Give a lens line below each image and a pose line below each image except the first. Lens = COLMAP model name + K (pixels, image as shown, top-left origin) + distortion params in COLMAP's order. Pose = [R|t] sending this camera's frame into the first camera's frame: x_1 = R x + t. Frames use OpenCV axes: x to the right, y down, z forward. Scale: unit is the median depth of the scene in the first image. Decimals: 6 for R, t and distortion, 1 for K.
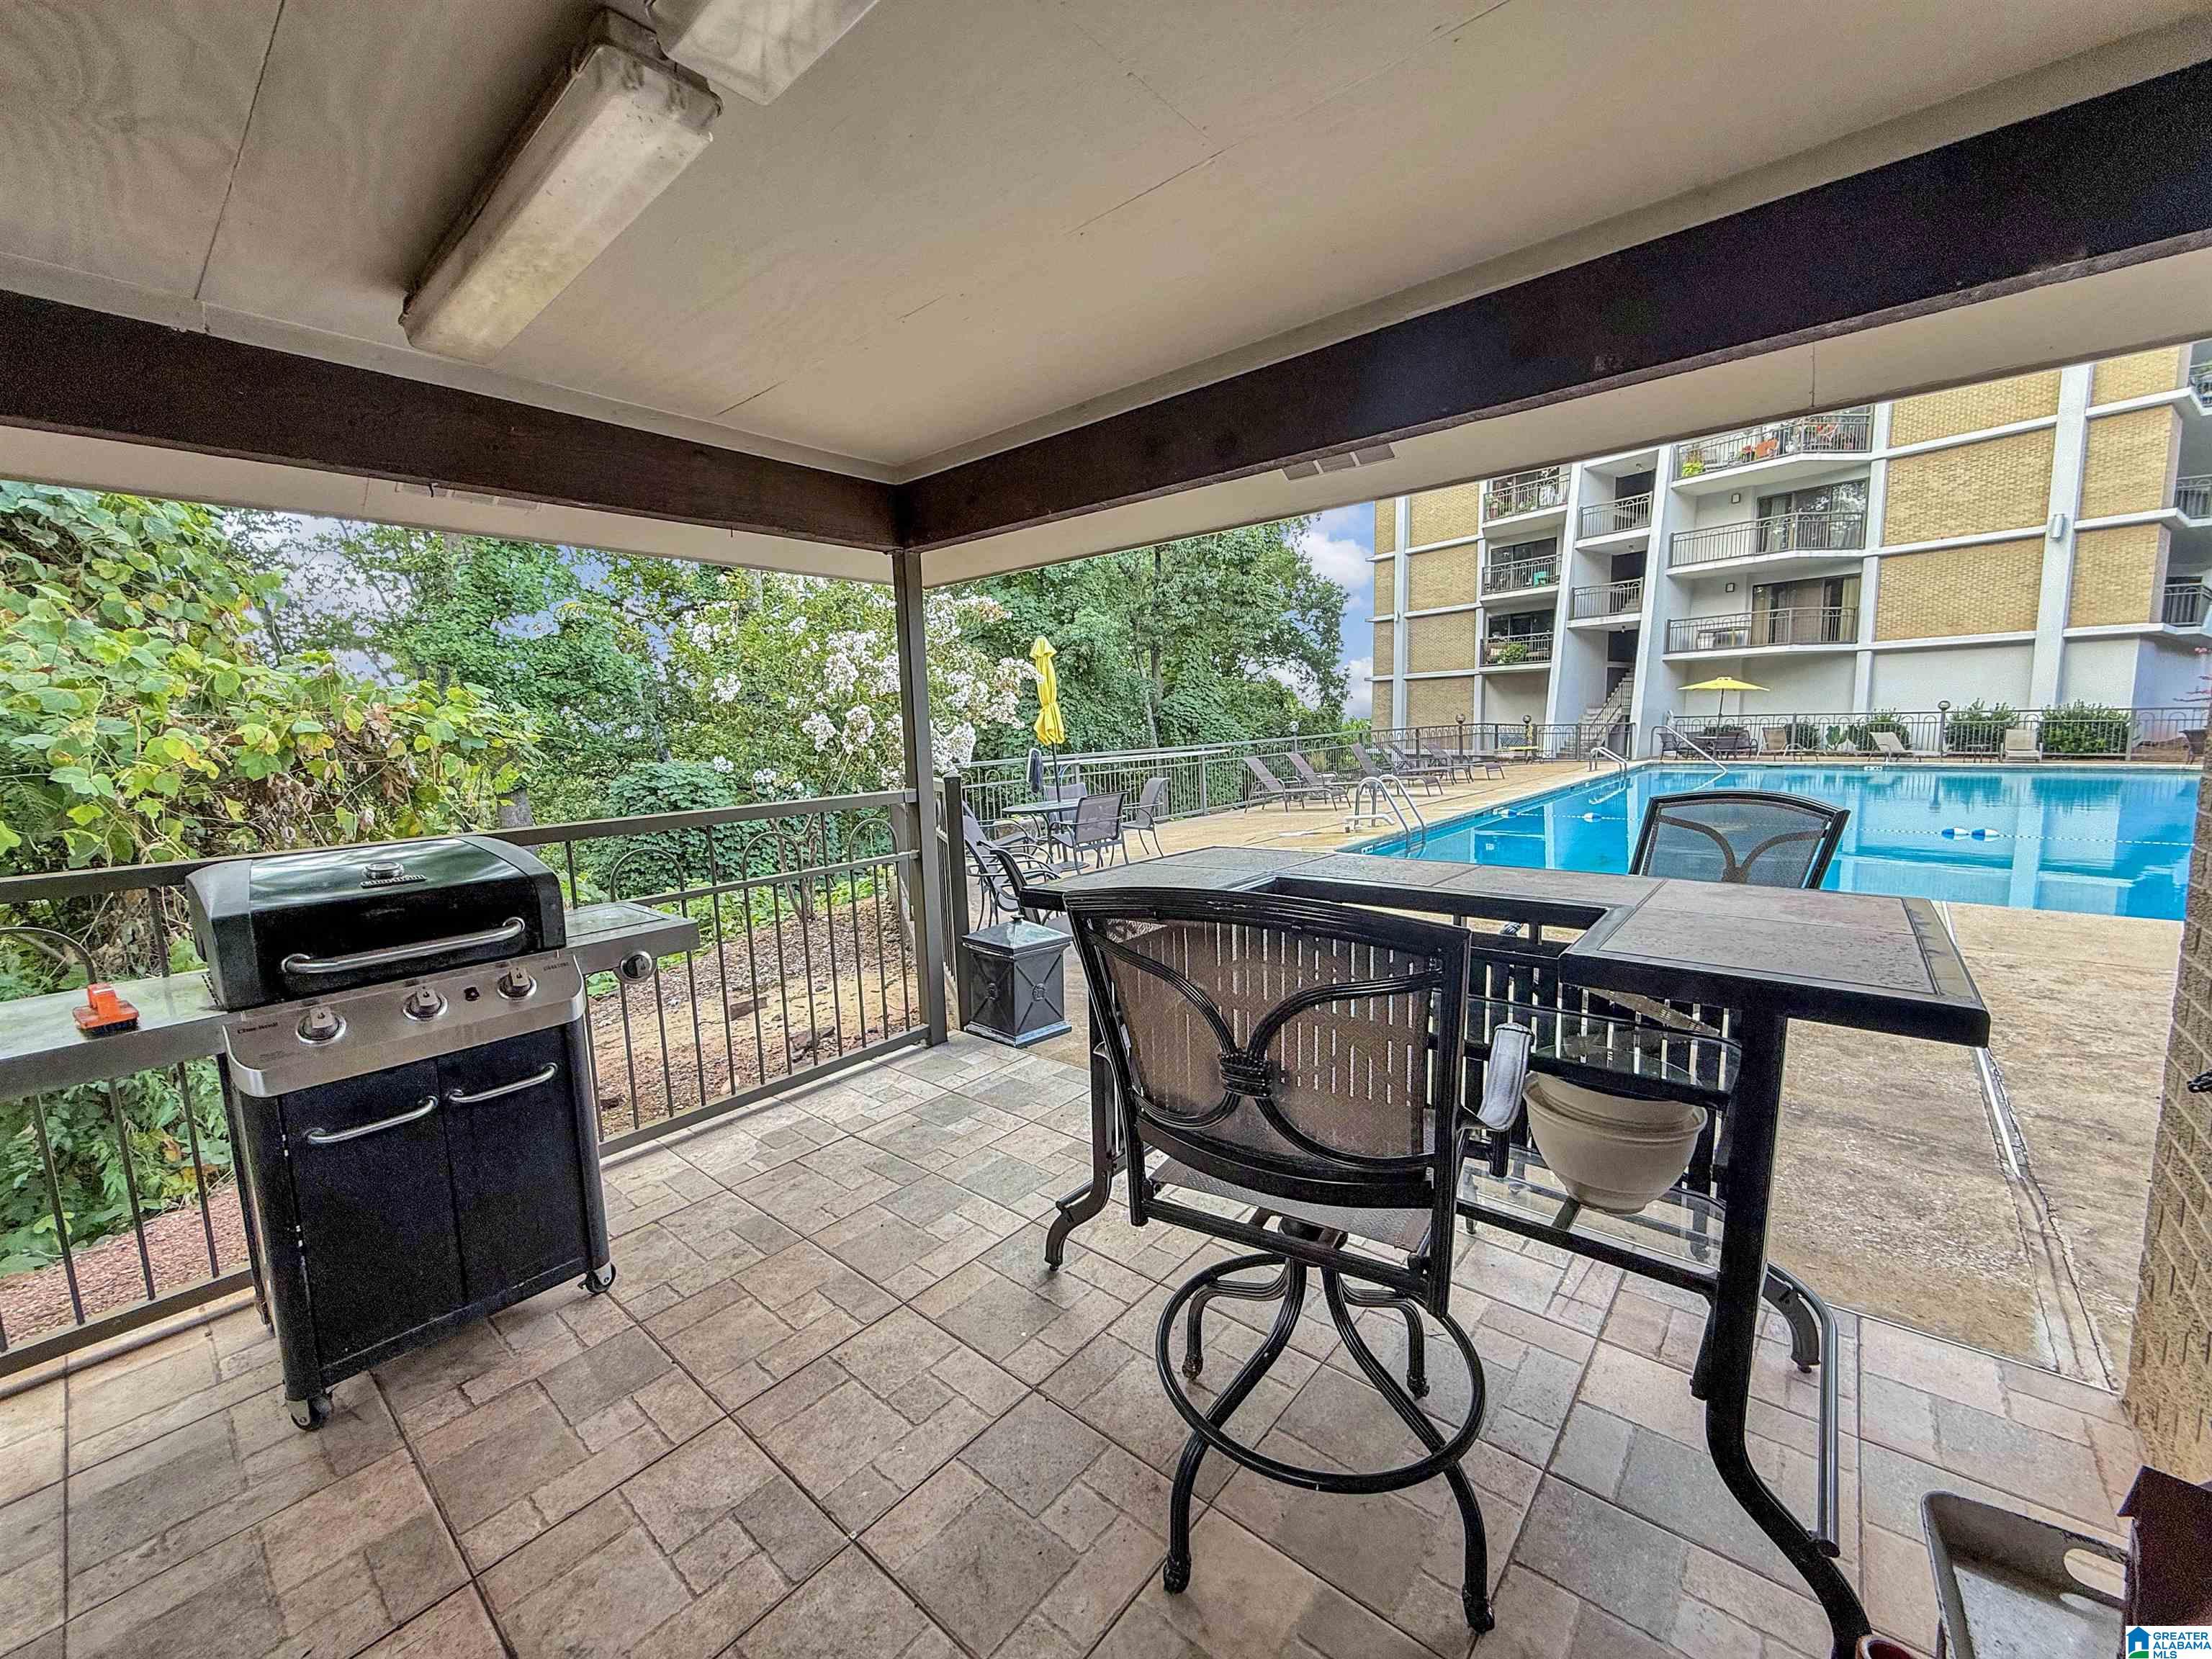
lens RADIAL K [[874.6, 0, 1106.0], [0, 874.6, 829.5], [0, 0, 1]] dist [-0.000491, -0.000221]
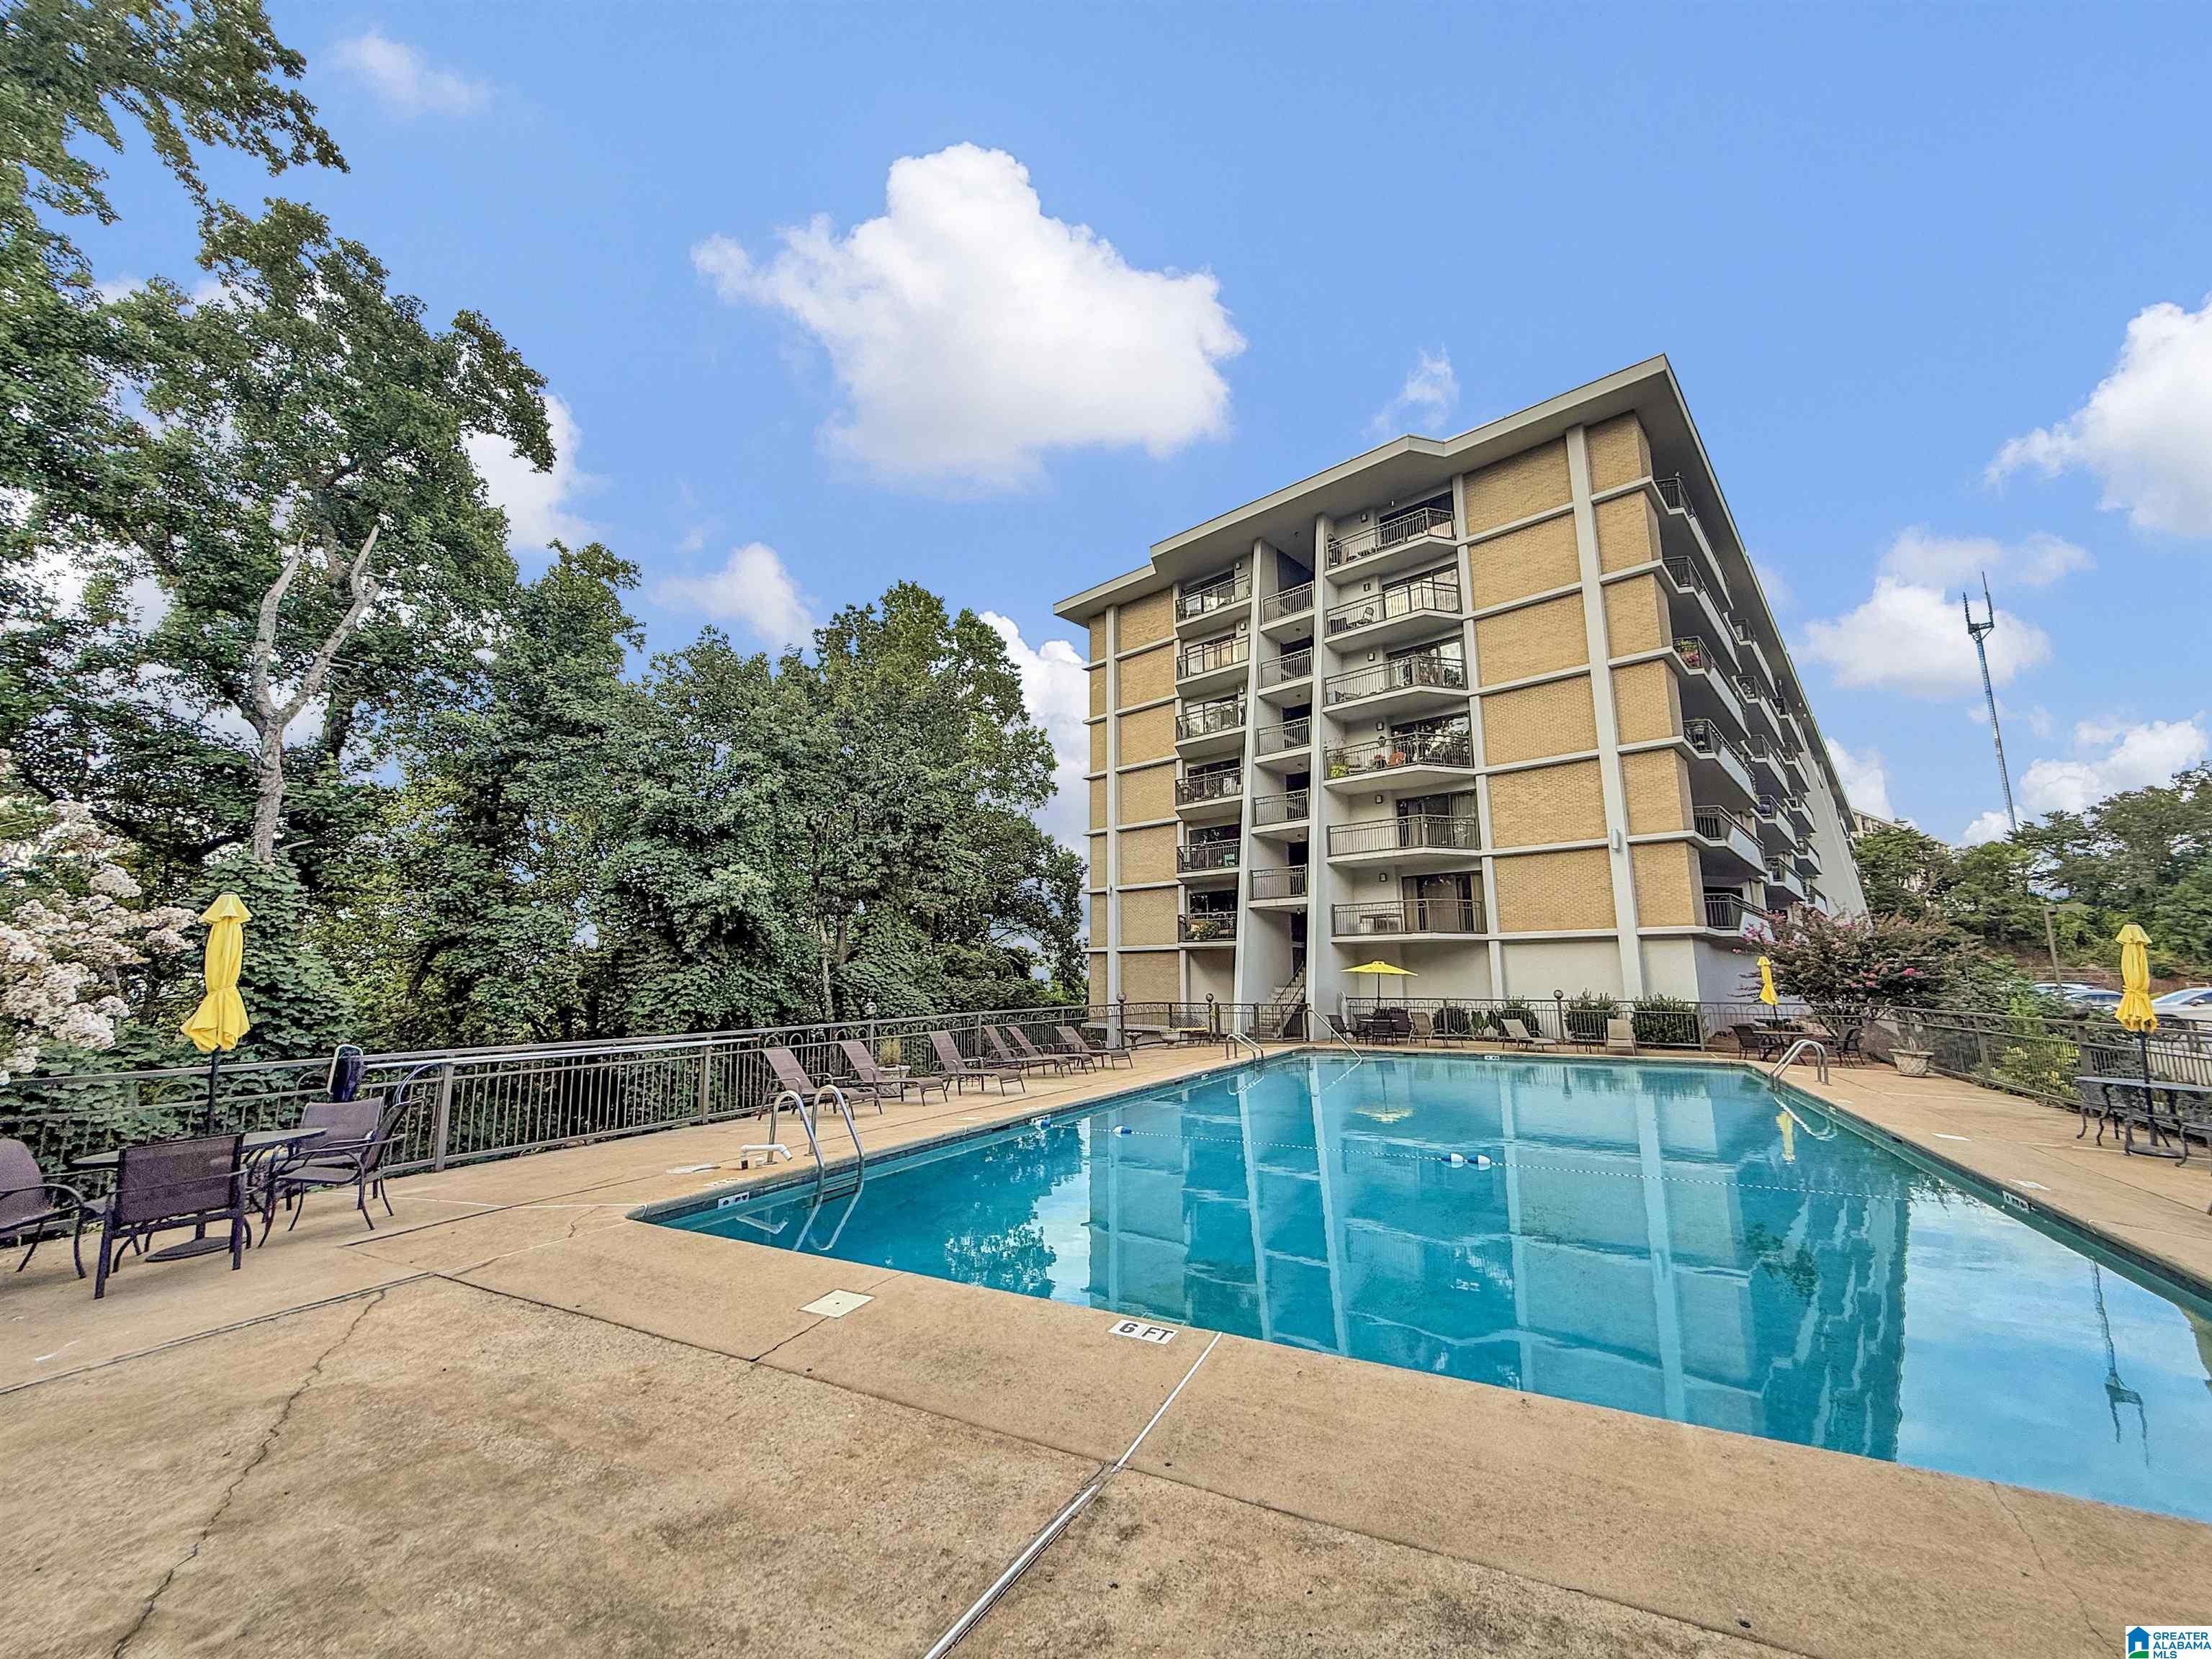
lens RADIAL K [[874.6, 0, 1106.0], [0, 874.6, 829.5], [0, 0, 1]] dist [-0.000491, -0.000221]
pose [[0.975584, 0.060908, 0.211013, 0.160551], [0.003537, 0.956294, -0.292385, -0.021292], [-0.219600, 0.285993, 0.932729, 0.059018]]
